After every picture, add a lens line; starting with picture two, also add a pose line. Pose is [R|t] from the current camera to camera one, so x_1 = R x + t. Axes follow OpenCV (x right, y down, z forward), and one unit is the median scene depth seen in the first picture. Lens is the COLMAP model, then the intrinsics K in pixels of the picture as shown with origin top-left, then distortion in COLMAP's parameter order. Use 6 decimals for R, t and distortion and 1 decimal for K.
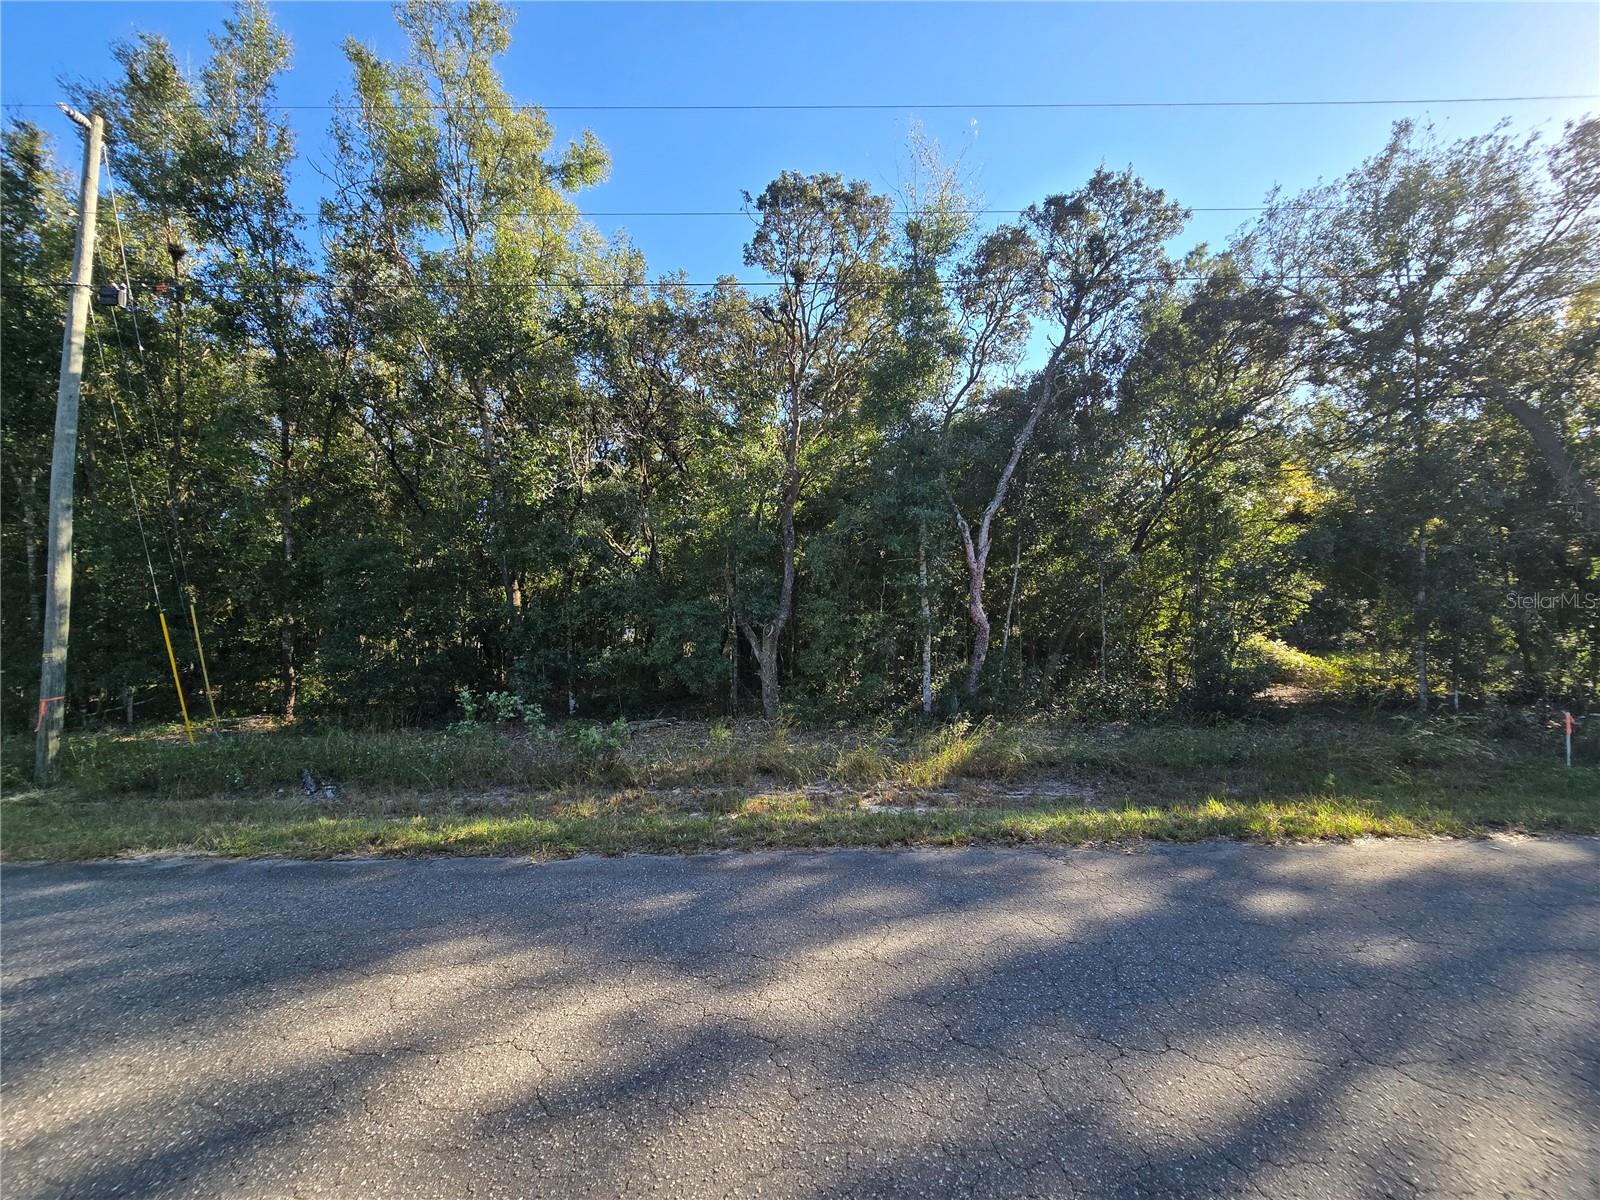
lens RADIAL K [[650.6, 0, 798.9], [0, 650.6, 603.3], [0, 0, 1]] dist [0.000675, 0.000546]
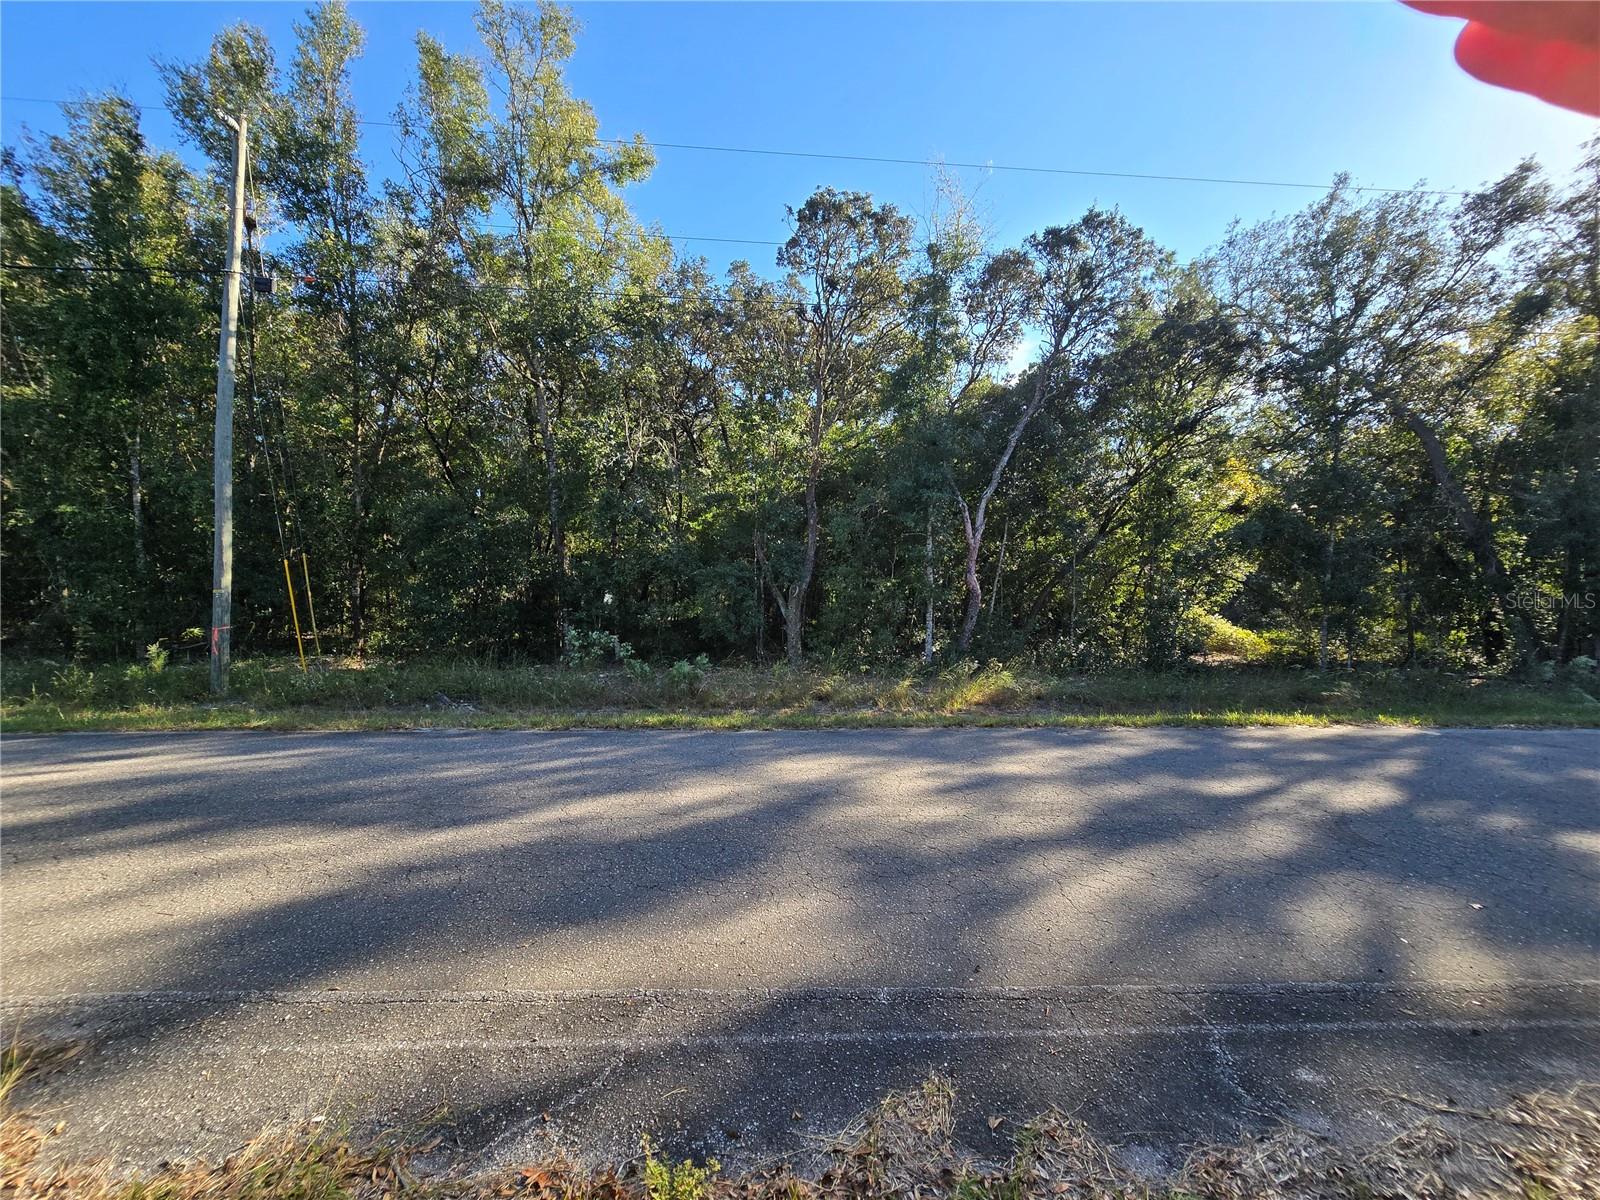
lens RADIAL K [[650.6, 0, 800.6], [0, 650.6, 602.2], [0, 0, 1]] dist [0.000675, 0.000546]
pose [[0.997780, 0.027096, 0.060839, -0.104404], [-0.029675, 0.998681, 0.041908, 0.011829], [-0.059623, -0.043620, 0.997267, -0.157968]]
